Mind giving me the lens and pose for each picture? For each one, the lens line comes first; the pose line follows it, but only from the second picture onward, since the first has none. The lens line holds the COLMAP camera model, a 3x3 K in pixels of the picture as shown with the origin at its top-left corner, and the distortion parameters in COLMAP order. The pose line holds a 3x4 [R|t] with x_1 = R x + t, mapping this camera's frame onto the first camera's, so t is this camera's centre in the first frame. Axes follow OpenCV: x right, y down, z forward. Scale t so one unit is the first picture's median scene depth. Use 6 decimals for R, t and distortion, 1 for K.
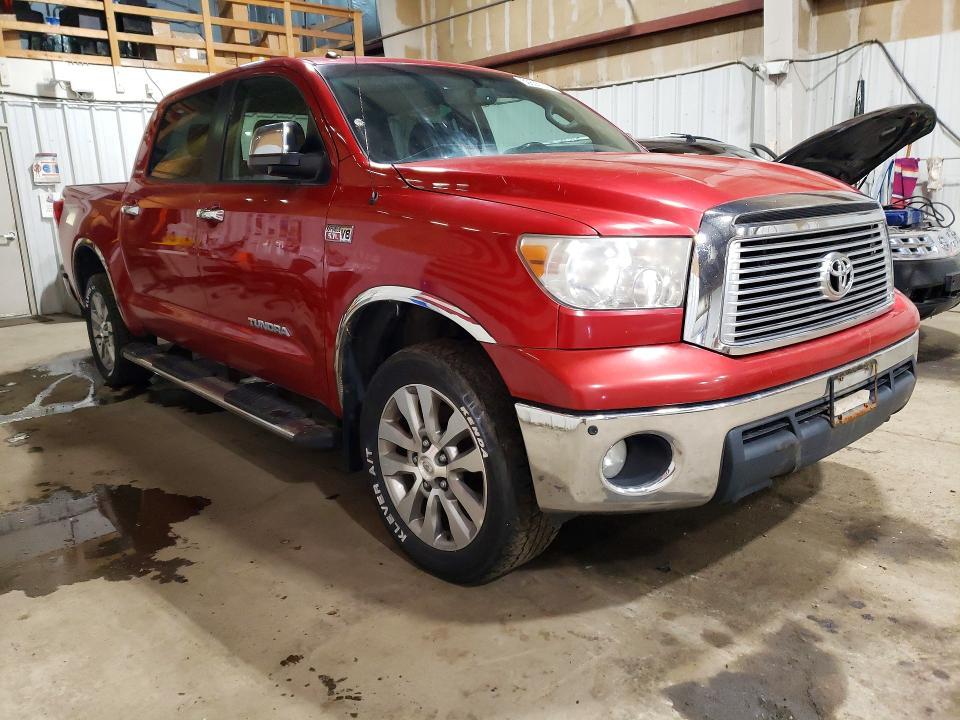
lens RADIAL K [[754.5, 0, 480.0], [0, 754.5, 360.0], [0, 0, 1]] dist [0.000596, 0.001896]
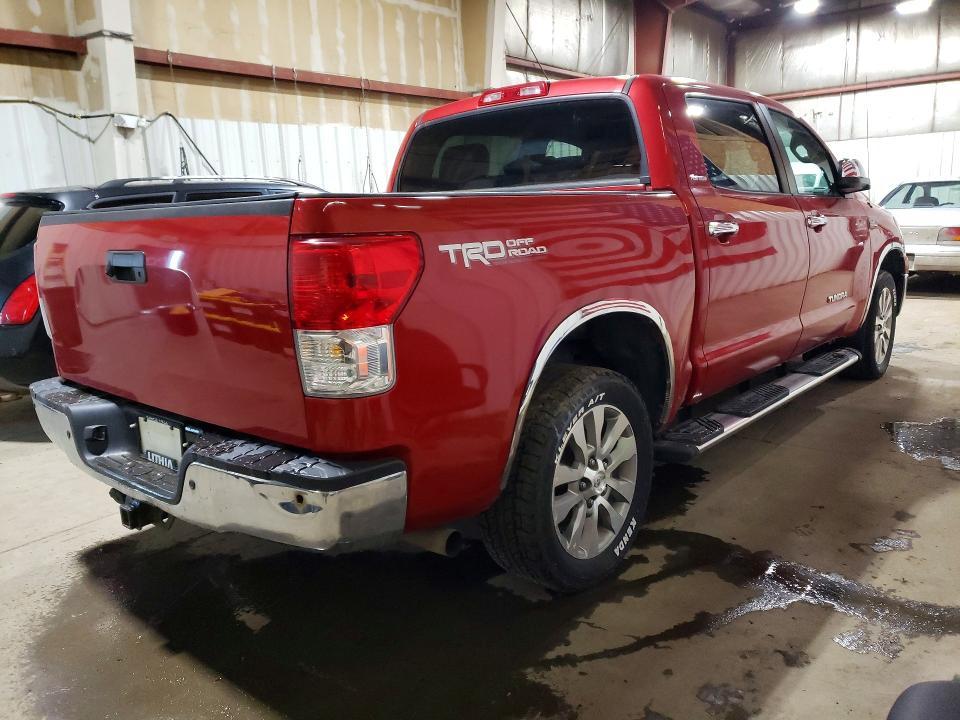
lens RADIAL K [[754.5, 0, 480.0], [0, 754.5, 360.0], [0, 0, 1]] dist [0.000596, 0.001896]
pose [[-0.144569, -0.145310, 0.978767, -1.553598], [0.267263, 0.946659, 0.180019, -0.358041], [-0.952717, 0.287614, -0.098021, 1.775202]]
